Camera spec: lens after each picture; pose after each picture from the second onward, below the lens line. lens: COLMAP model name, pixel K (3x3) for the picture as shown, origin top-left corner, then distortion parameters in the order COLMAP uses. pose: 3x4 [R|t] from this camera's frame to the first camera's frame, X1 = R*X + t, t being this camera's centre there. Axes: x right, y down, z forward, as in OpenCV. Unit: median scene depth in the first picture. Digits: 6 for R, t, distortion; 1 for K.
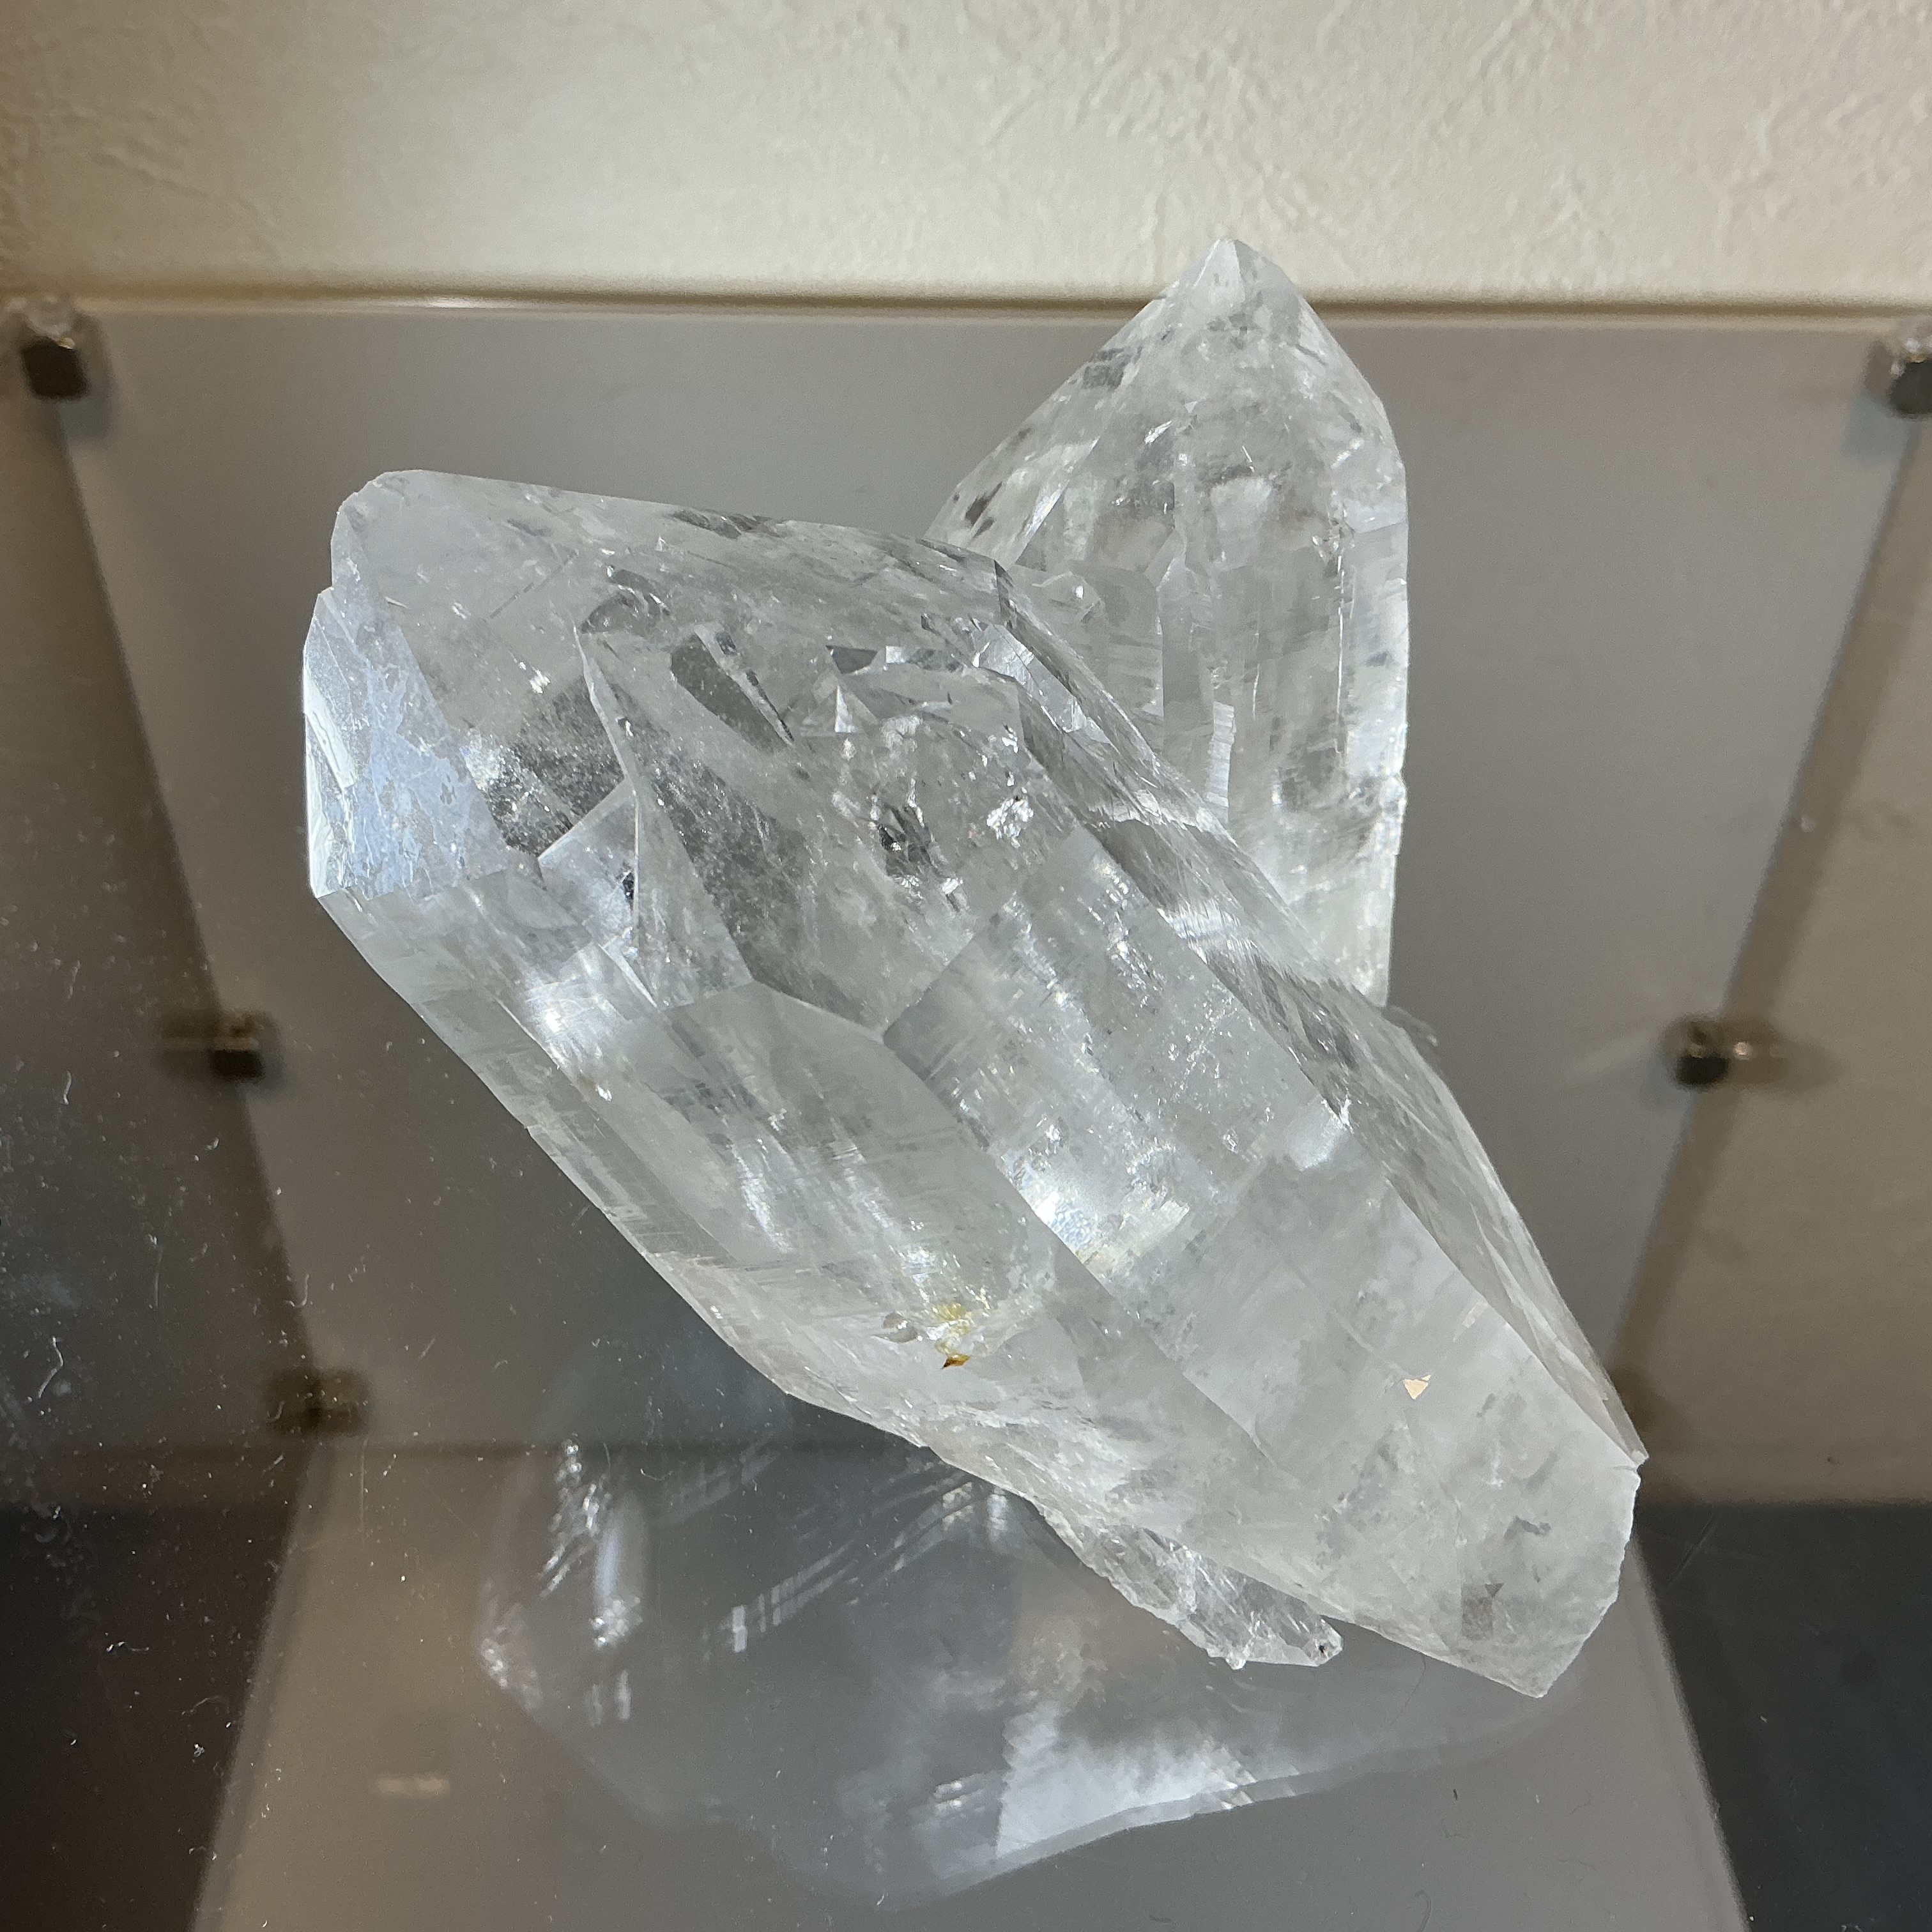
lens RADIAL K [[2187.4, 0, 966.0], [0, 2187.4, 966.0], [0, 0, 1]] dist [0.161157, -0.387852]
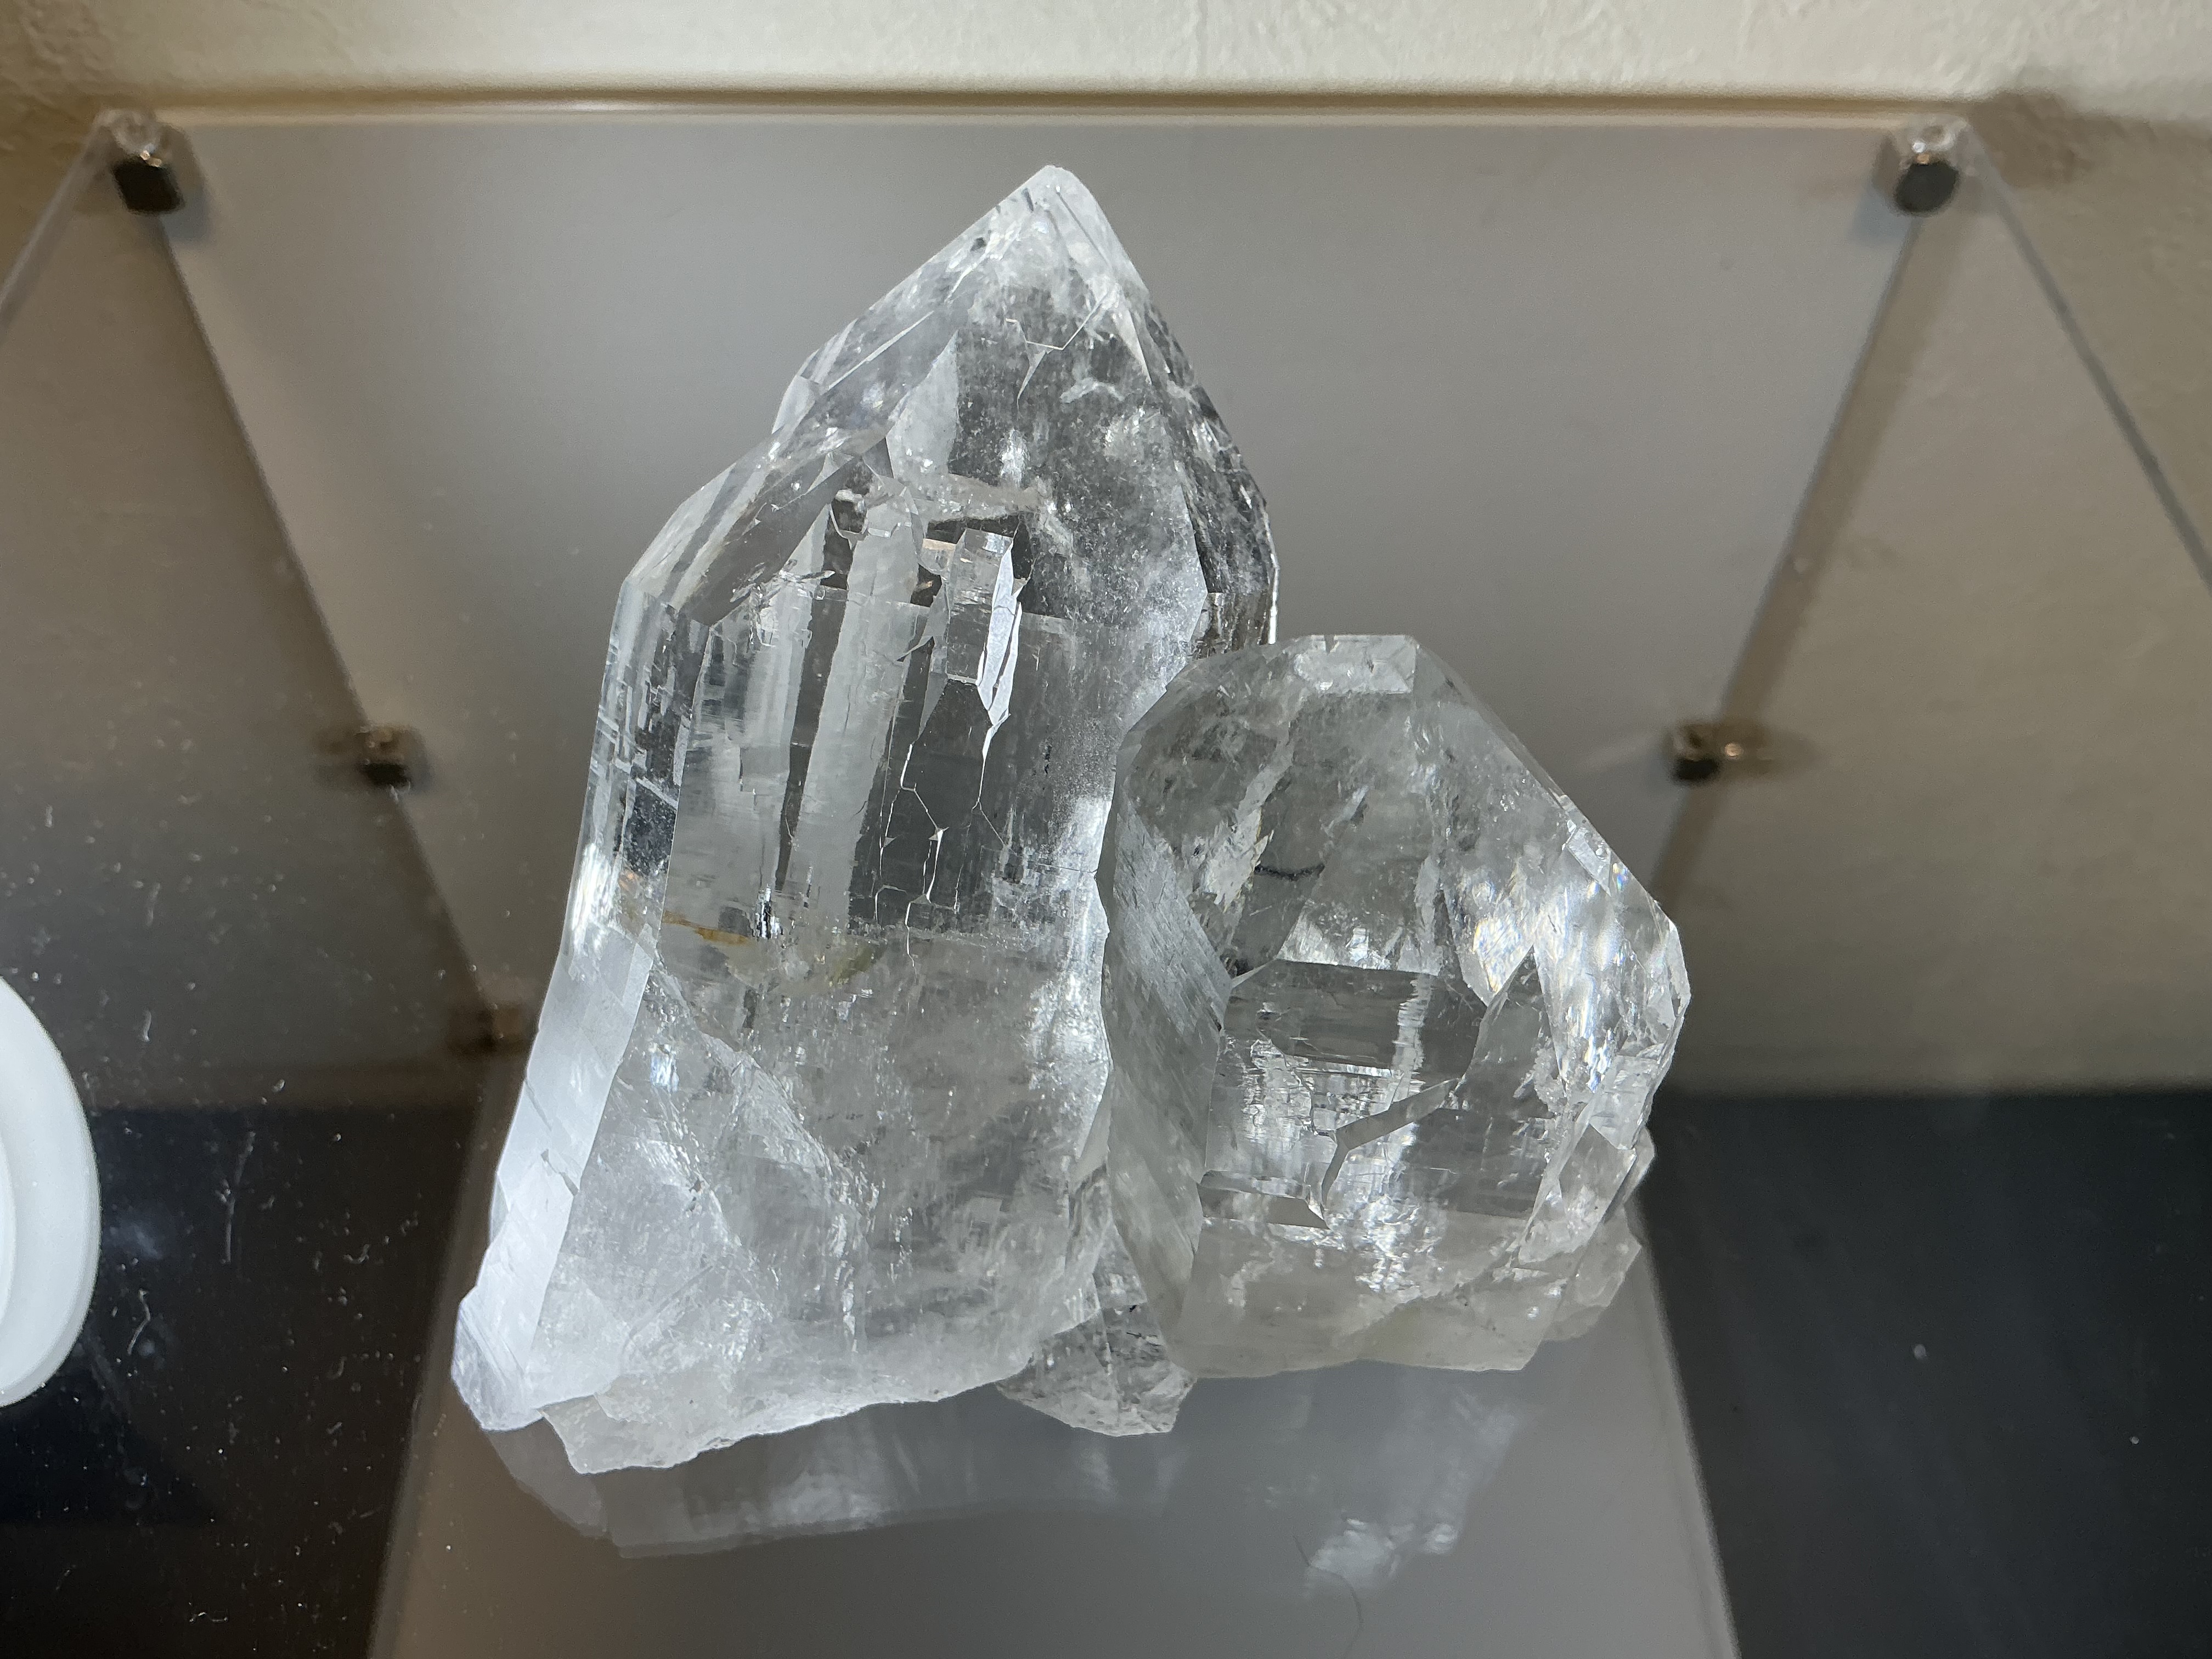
lens RADIAL K [[1888.4, 0, 1106.0], [0, 1888.4, 829.5], [0, 0, 1]] dist [0.092795, -0.234266]
pose [[0.999985, -0.004567, 0.002899, 0.038627], [0.003957, 0.983010, 0.183511, -0.129295], [-0.003688, -0.183497, 0.983013, 0.062488]]
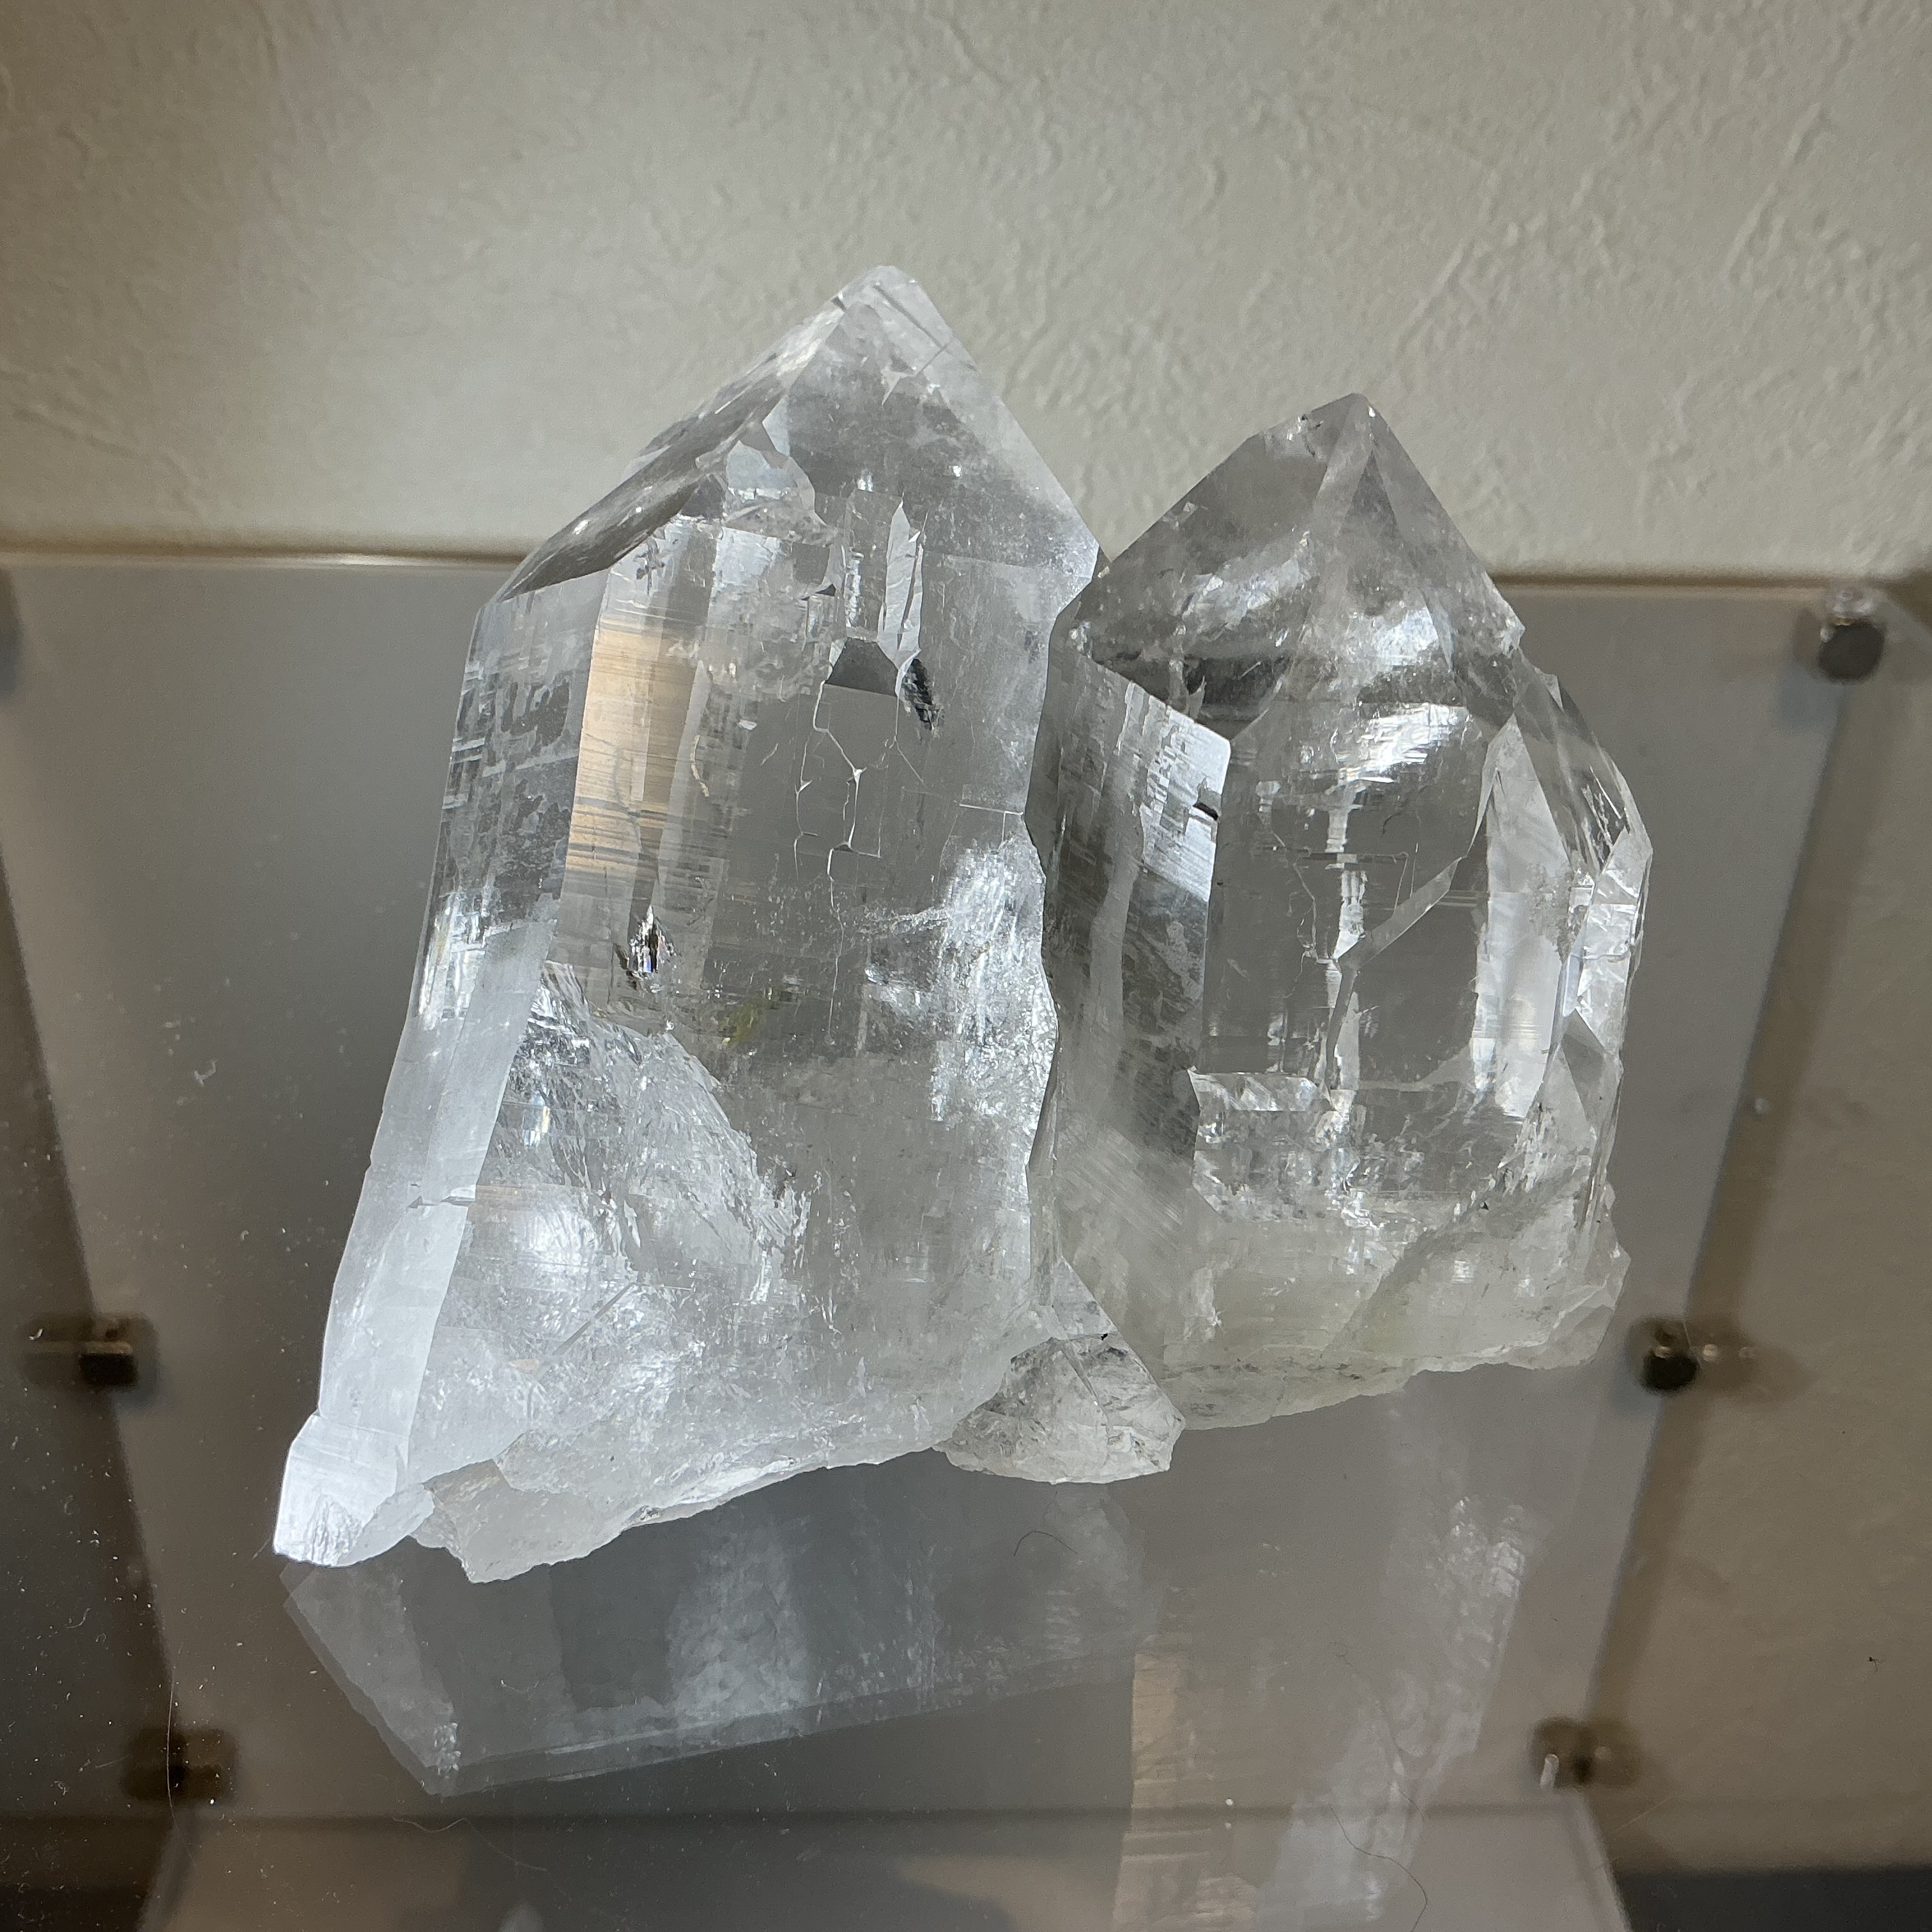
lens RADIAL K [[2187.4, 0, 966.0], [0, 2187.4, 966.0], [0, 0, 1]] dist [0.161157, -0.387852]
pose [[0.999561, 0.002196, 0.029559, 0.002766], [0.003126, 0.983879, -0.178809, 0.056842], [-0.029476, 0.178823, 0.983440, 0.053010]]
